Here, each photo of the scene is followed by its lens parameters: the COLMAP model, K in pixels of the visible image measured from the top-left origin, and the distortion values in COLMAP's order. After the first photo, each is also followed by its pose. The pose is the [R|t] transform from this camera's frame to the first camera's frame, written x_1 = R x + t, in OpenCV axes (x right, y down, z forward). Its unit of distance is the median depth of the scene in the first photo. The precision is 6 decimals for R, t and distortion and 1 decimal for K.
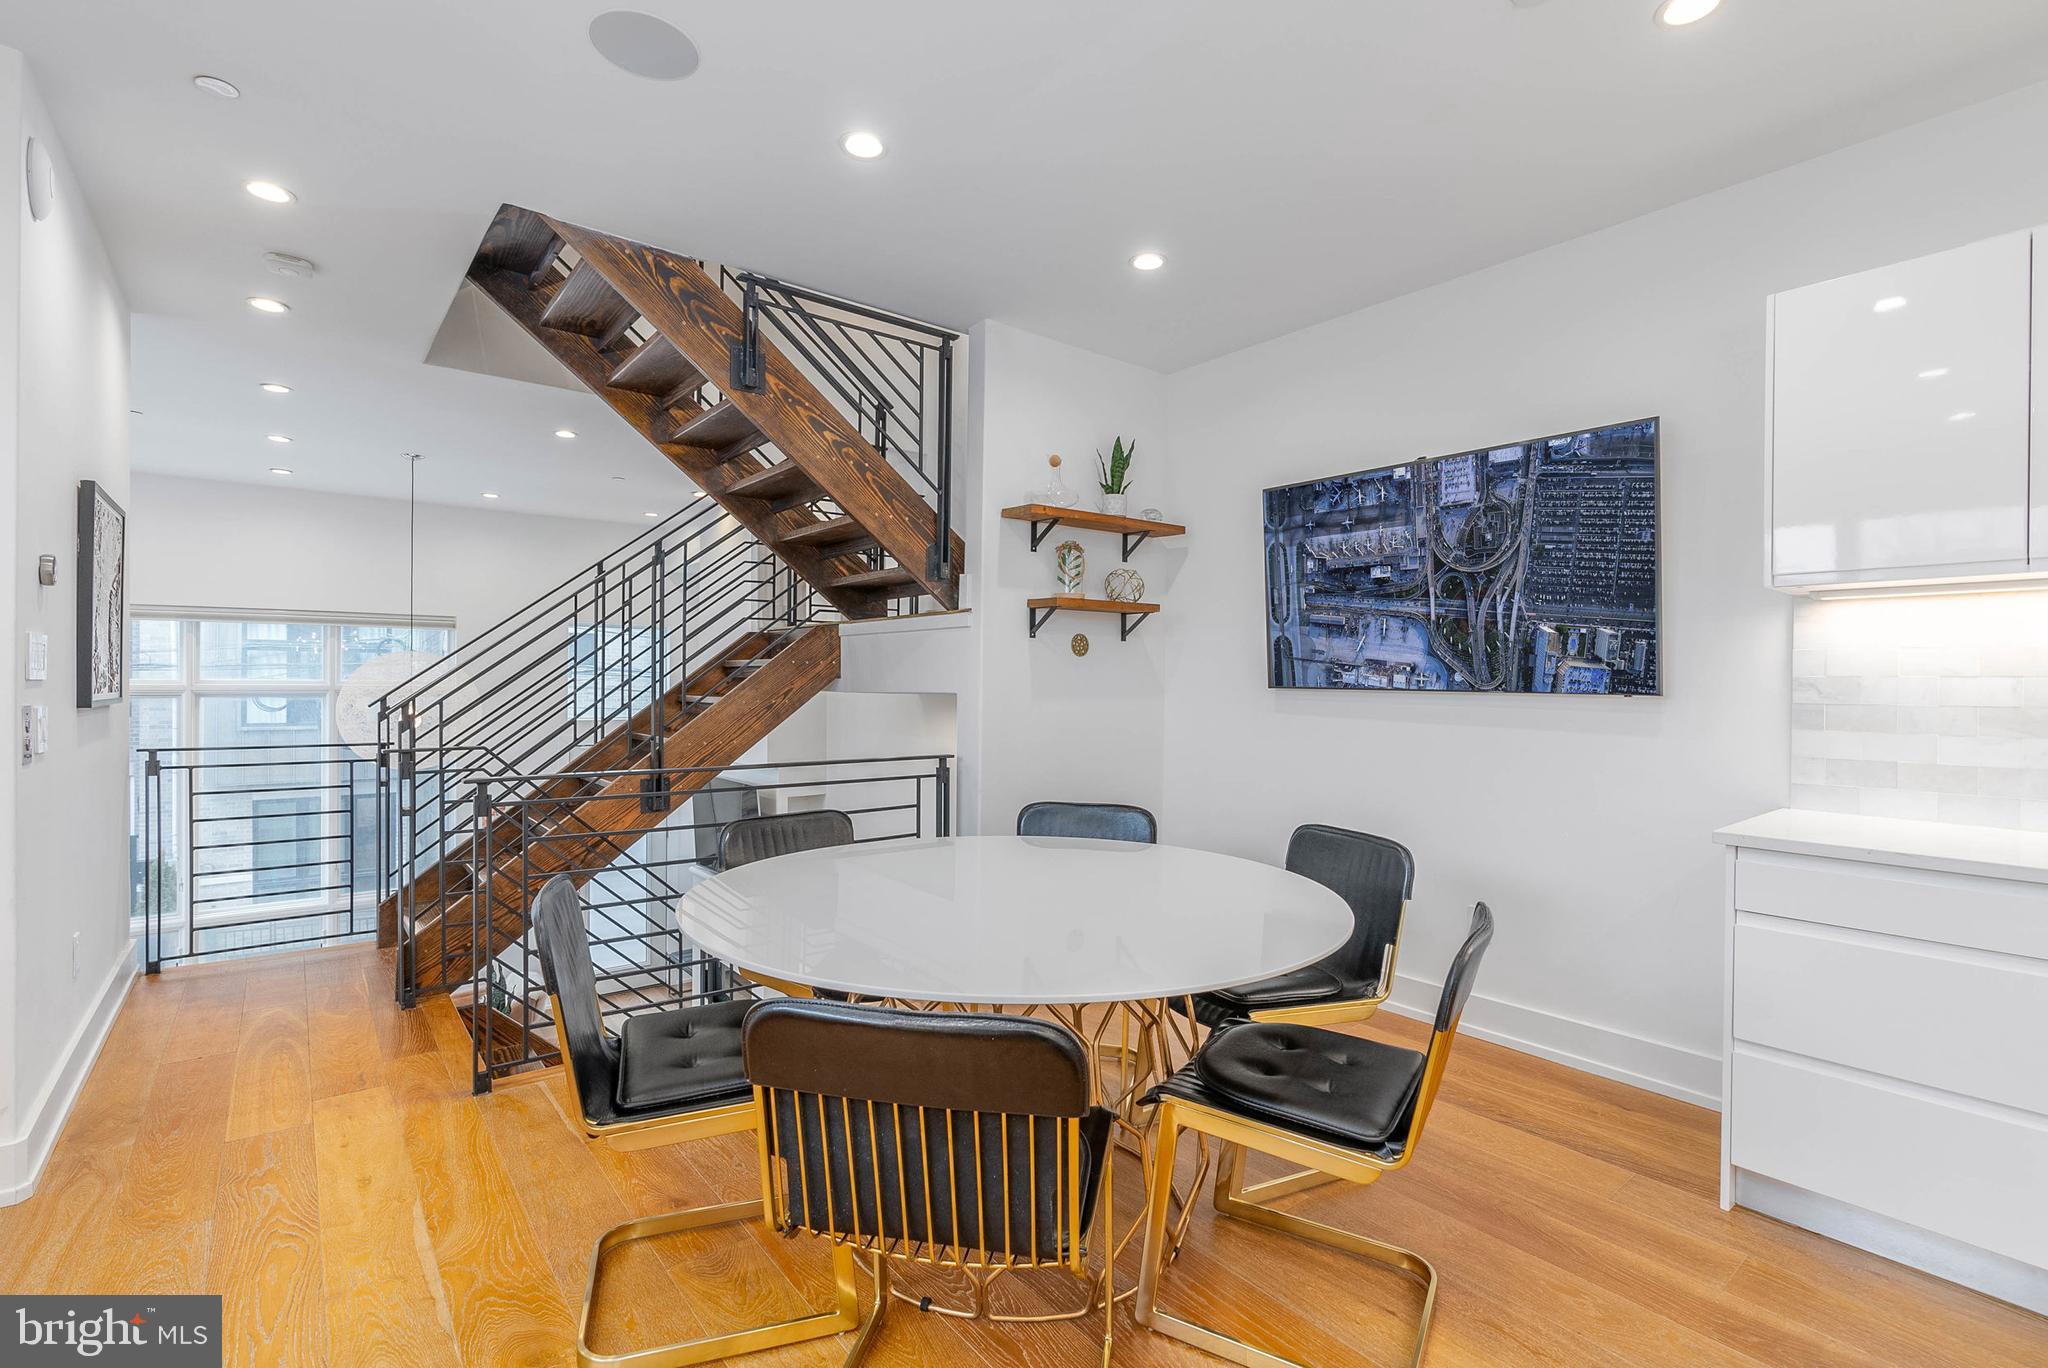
lens RADIAL K [[947.3, 0, 1070.8], [0, 947.3, 698.8], [0, 0, 1]] dist [-0.002894, 0.001306]
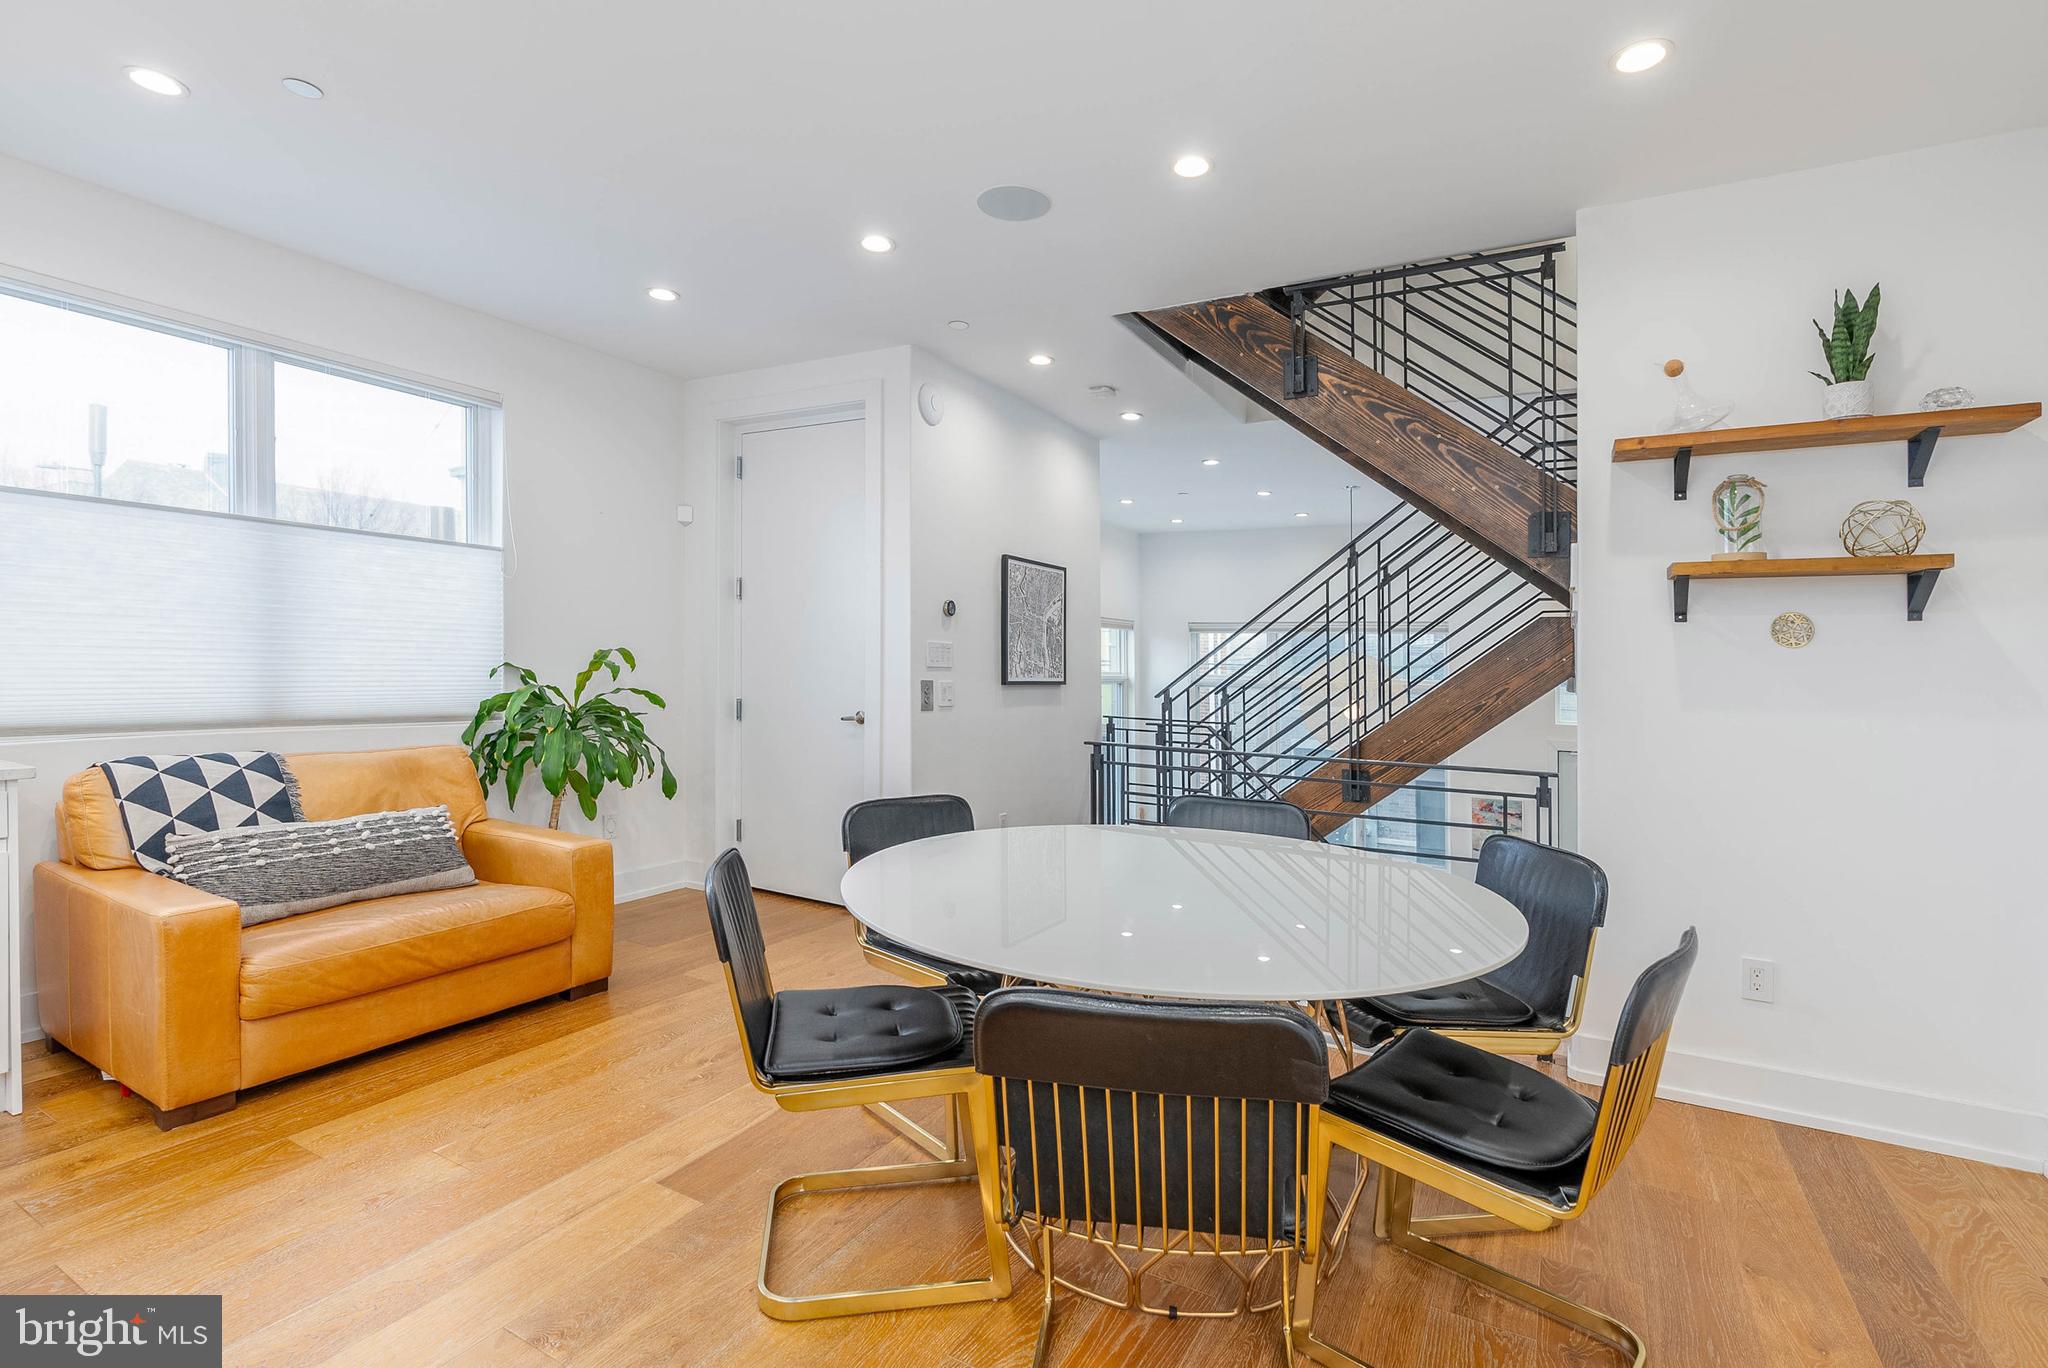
lens RADIAL K [[947.3, 0, 1051.3], [0, 947.3, 662.0], [0, 0, 1]] dist [-0.002894, 0.001306]
pose [[0.381338, -0.001913, -0.924434, 0.434314], [-0.043040, 0.998877, -0.019821, 0.000169], [0.923433, 0.047346, 0.380827, 0.303587]]
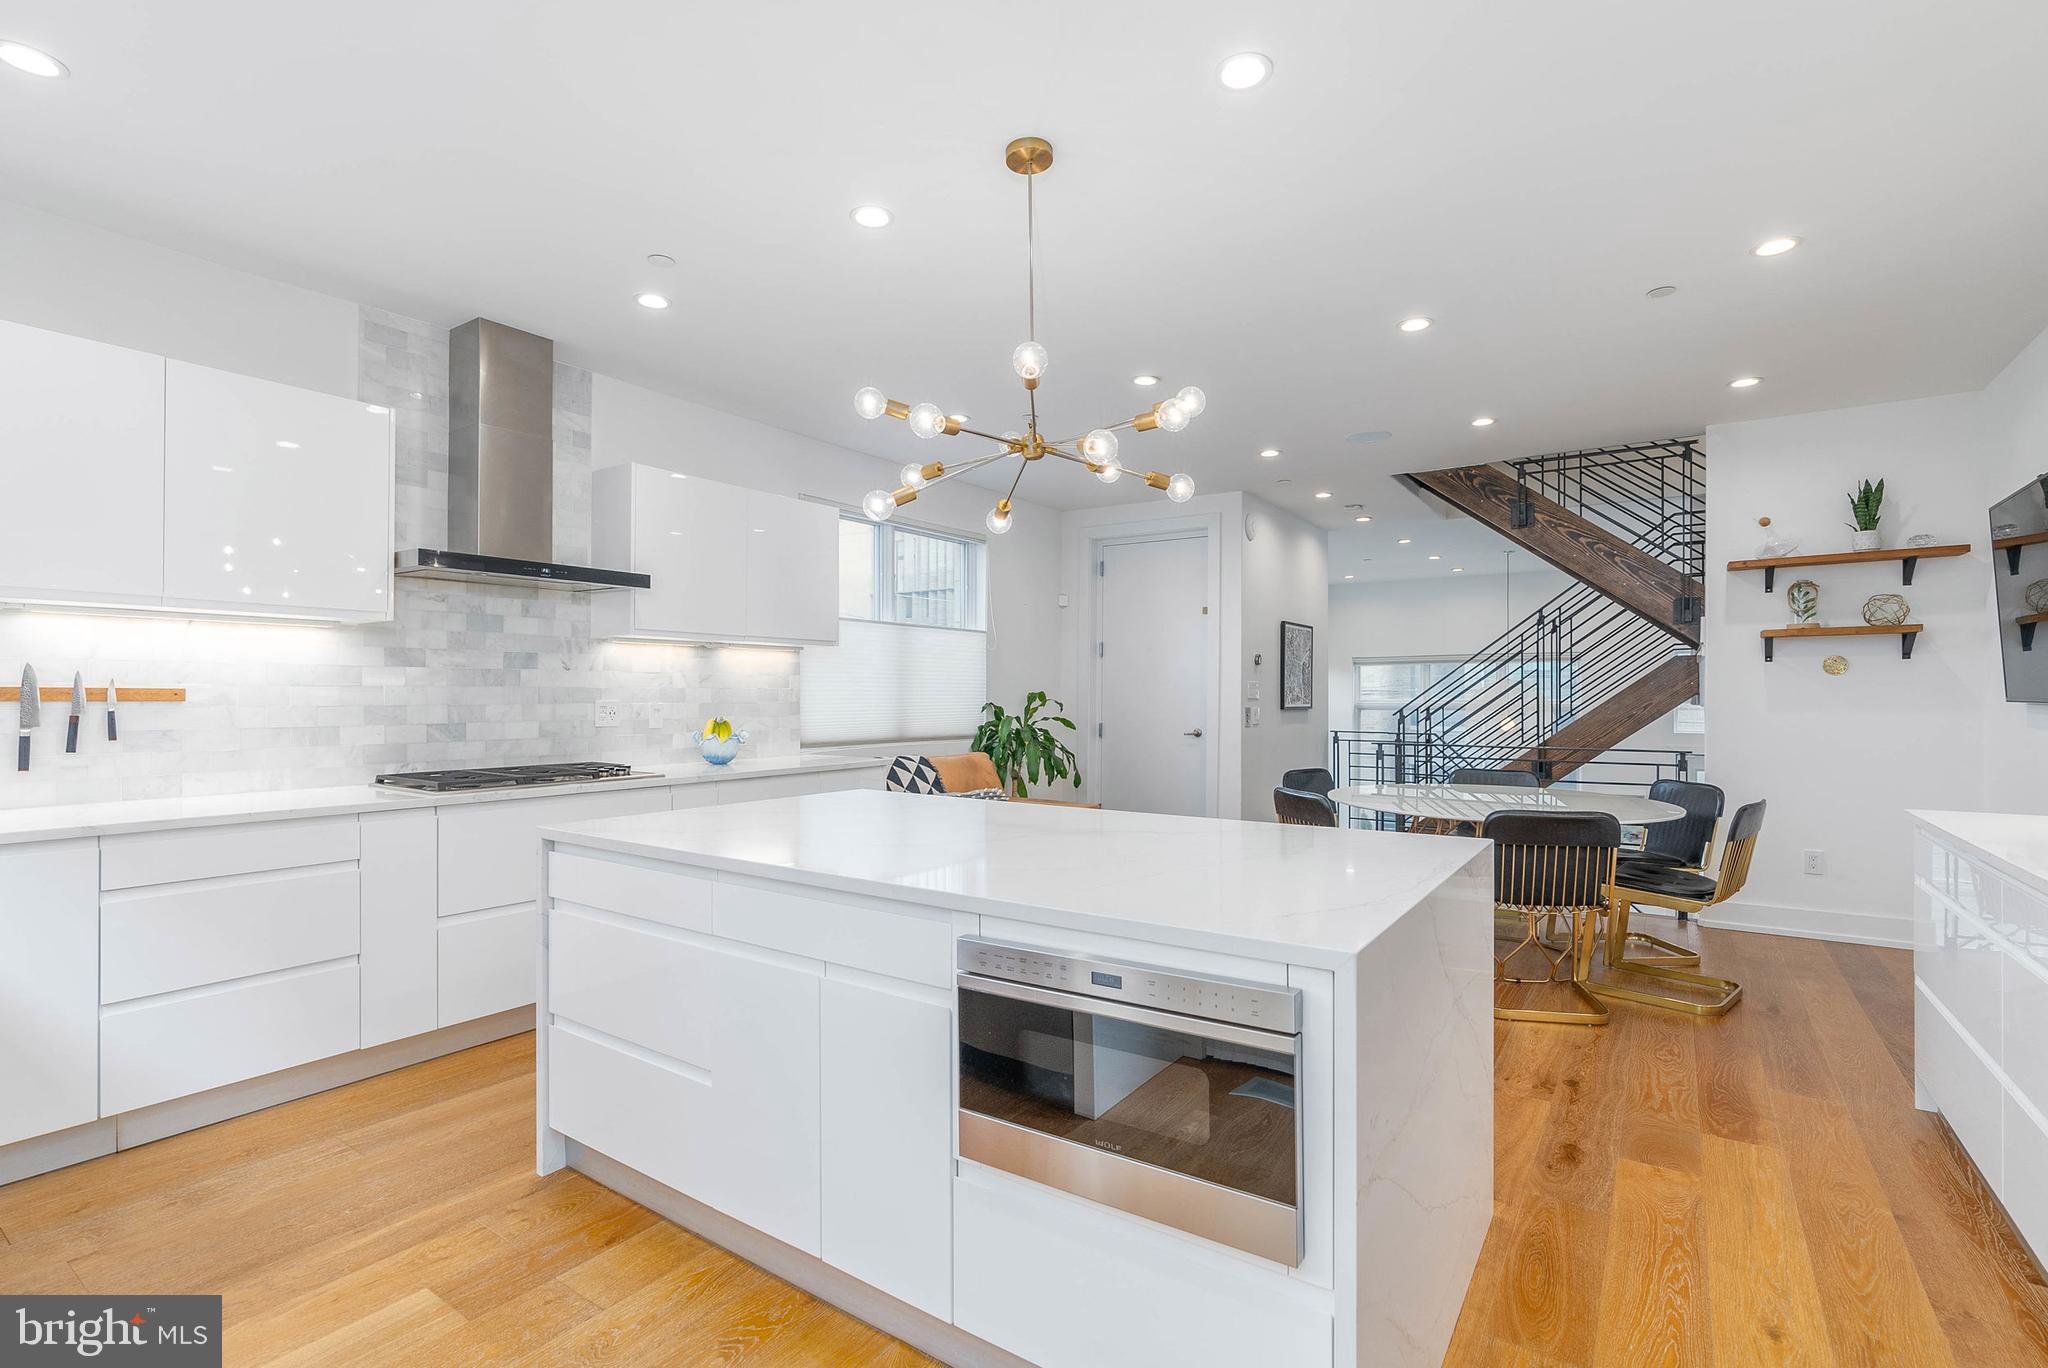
lens RADIAL K [[947.3, 0, 1014.7], [0, 947.3, 734.5], [0, 0, 1]] dist [-0.002894, 0.001306]
pose [[0.281602, 0.032223, -0.958990, 0.878619], [-0.019306, 0.999424, 0.027913, 0.015519], [0.959337, 0.010654, 0.282062, -0.297381]]
